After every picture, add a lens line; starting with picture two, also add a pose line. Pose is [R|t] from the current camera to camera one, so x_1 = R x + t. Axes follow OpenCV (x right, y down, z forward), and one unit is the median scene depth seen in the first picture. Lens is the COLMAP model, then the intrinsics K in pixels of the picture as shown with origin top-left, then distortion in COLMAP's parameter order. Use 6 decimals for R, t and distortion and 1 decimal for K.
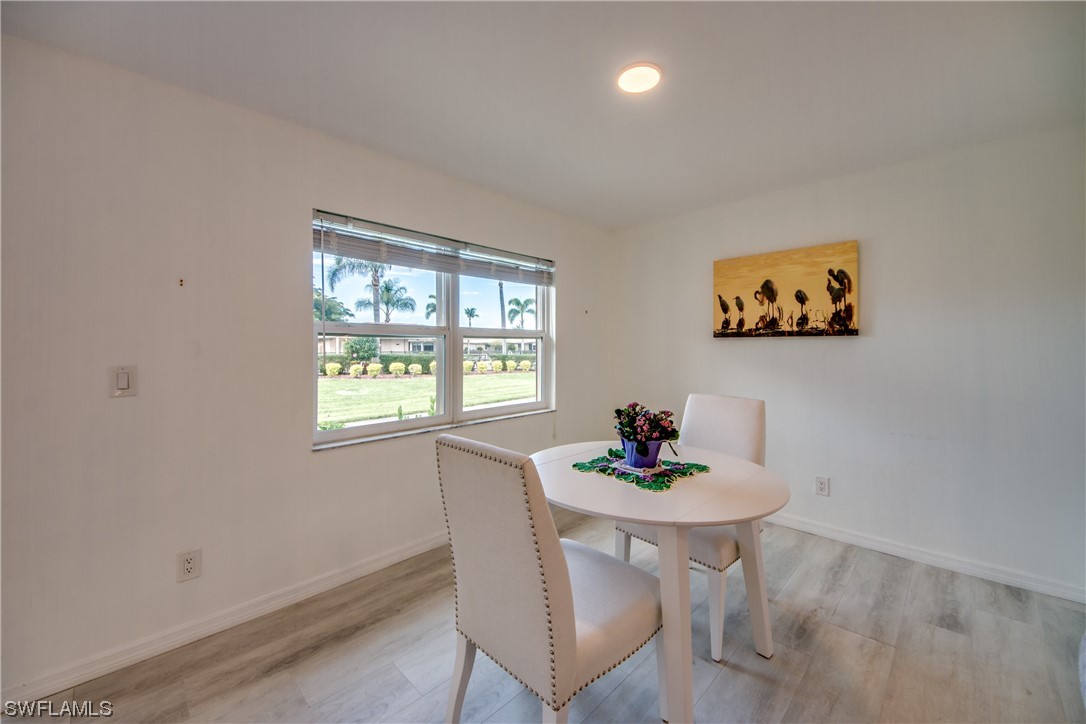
lens RADIAL K [[416.5, 0, 545.0], [0, 416.5, 344.0], [0, 0, 1]] dist [0.019704, -0.012227]
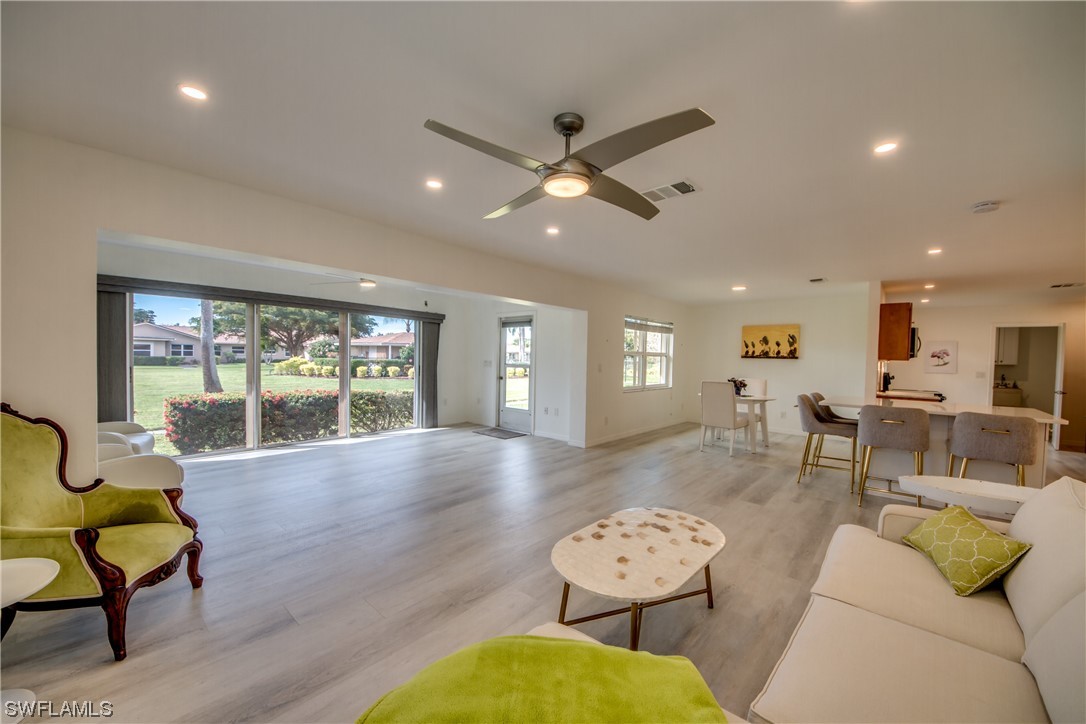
lens RADIAL K [[407.6, 0, 543.0], [0, 407.6, 362.0], [0, 0, 1]] dist [0.026563, -0.020896]
pose [[0.997839, 0.022604, 0.061692, -0.947533], [-0.023900, 0.999507, 0.020337, -0.014111], [-0.061202, -0.021767, 0.997888, -1.380564]]
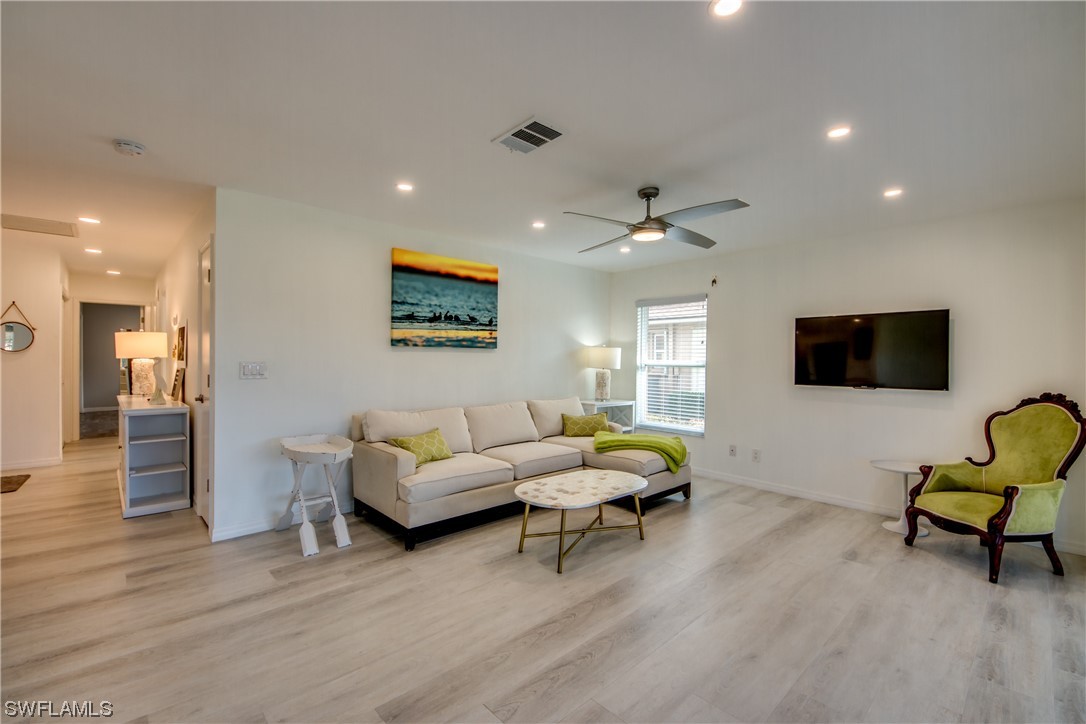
lens RADIAL K [[455.9, 0, 543.5], [0, 455.9, 363.1], [0, 0, 1]] dist [0.037201, -0.027677]
pose [[-0.999341, -0.009457, 0.035044, -0.691150], [-0.009341, 0.999950, 0.003472, 0.007802], [-0.035075, 0.003143, -0.999380, 0.242785]]
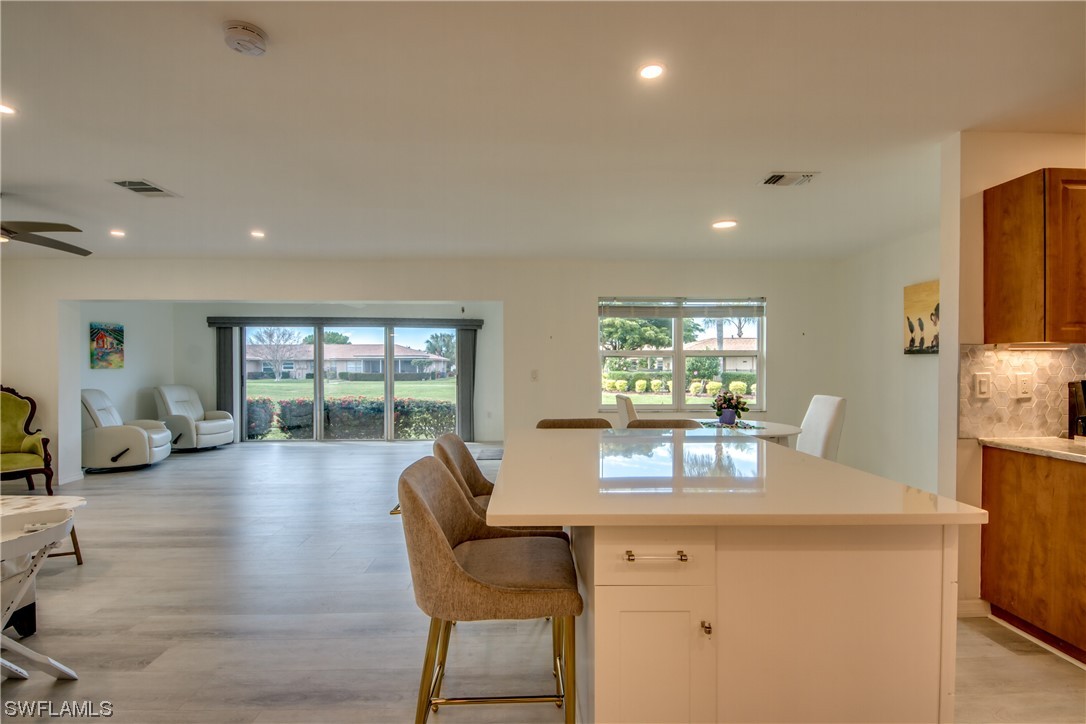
lens RADIAL K [[507.7, 0, 542.9], [0, 507.7, 368.0], [0, 0, 1]] dist [0.034379, -0.030292]
pose [[0.725209, 0.004837, -0.688512, 0.701147], [0.004360, 0.999923, 0.011618, 0.000786], [0.688515, -0.011427, 0.725132, -0.726493]]
